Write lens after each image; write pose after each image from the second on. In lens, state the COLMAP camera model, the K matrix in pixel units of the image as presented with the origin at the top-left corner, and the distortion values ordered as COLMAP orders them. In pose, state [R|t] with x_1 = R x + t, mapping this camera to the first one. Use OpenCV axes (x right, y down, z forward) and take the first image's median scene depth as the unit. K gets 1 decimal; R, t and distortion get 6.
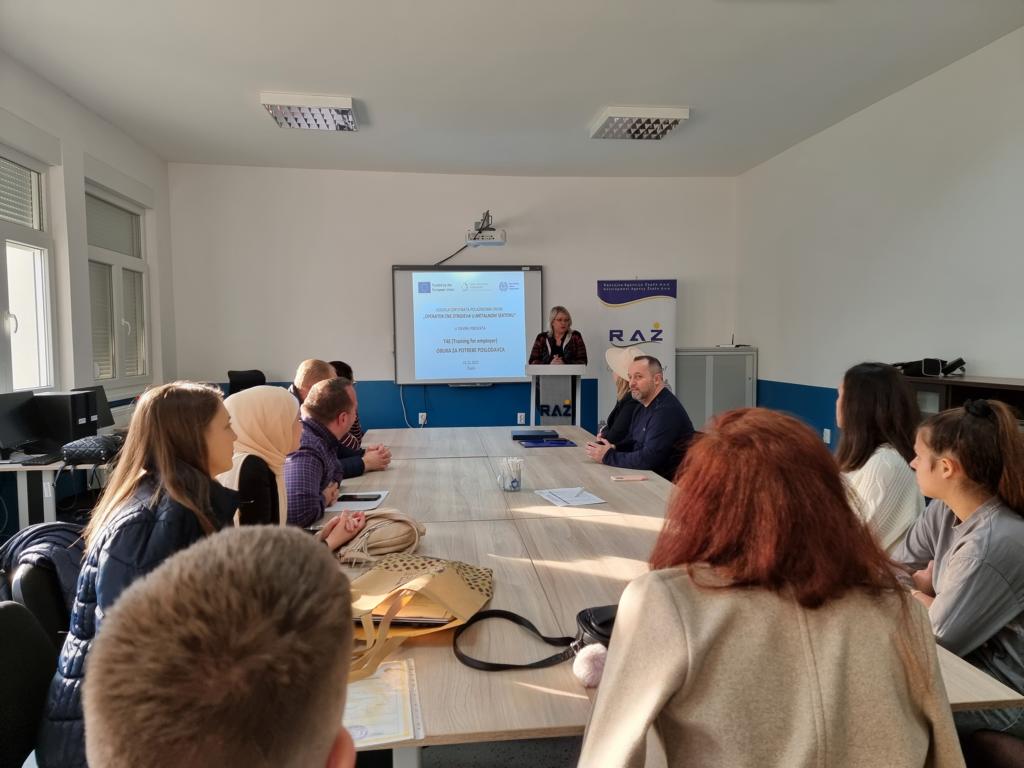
lens RADIAL K [[694.9, 0, 514.1], [0, 694.9, 383.8], [0, 0, 1]] dist [0.019845, -0.006178]
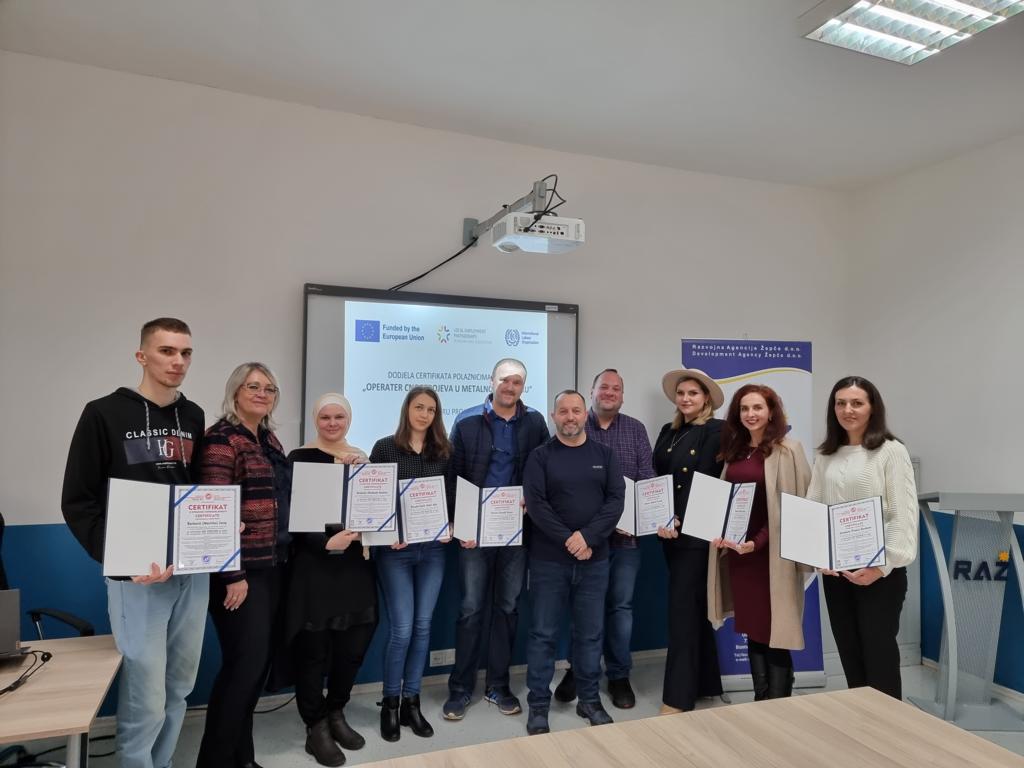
lens RADIAL K [[694.9, 0, 545.5], [0, 694.9, 375.7], [0, 0, 1]] dist [0.019845, -0.006178]
pose [[0.965070, 0.041456, 0.258690, -0.135005], [-0.016782, 0.995156, -0.096869, -0.058292], [-0.261452, 0.089144, 0.961091, 0.476999]]
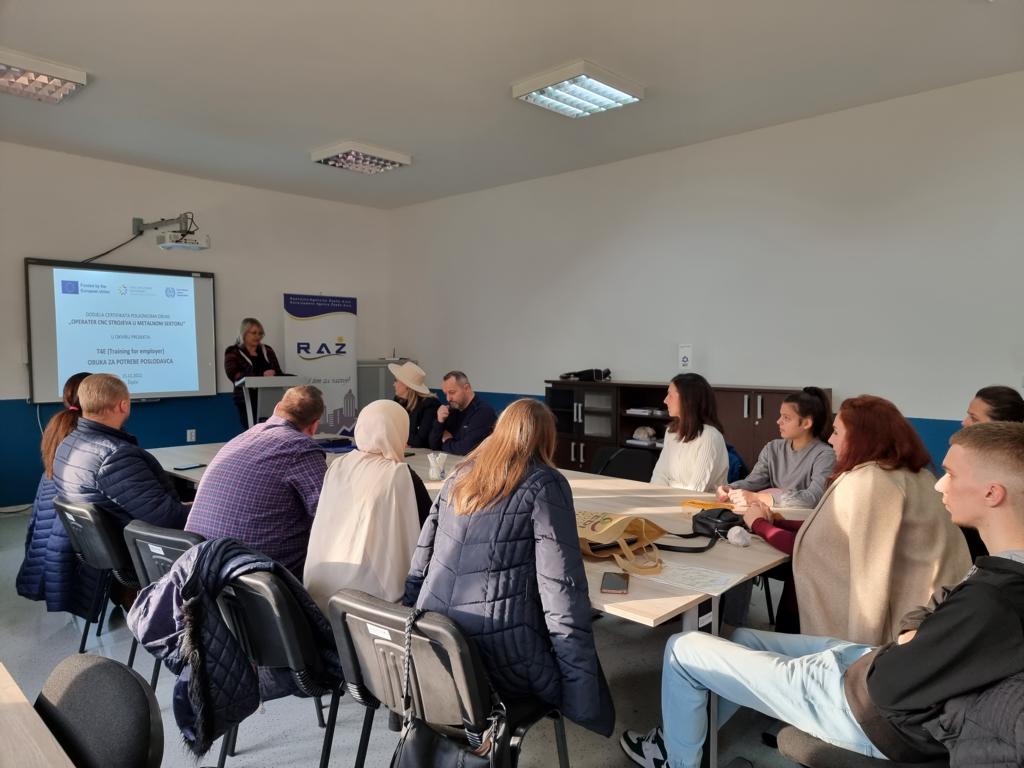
lens RADIAL K [[694.9, 0, 536.1], [0, 694.9, 383.3], [0, 0, 1]] dist [0.019845, -0.006178]
pose [[0.762061, -0.017527, 0.647268, -0.252601], [0.027488, 0.999608, -0.005294, -0.001967], [-0.646922, 0.021826, 0.762244, -0.012493]]
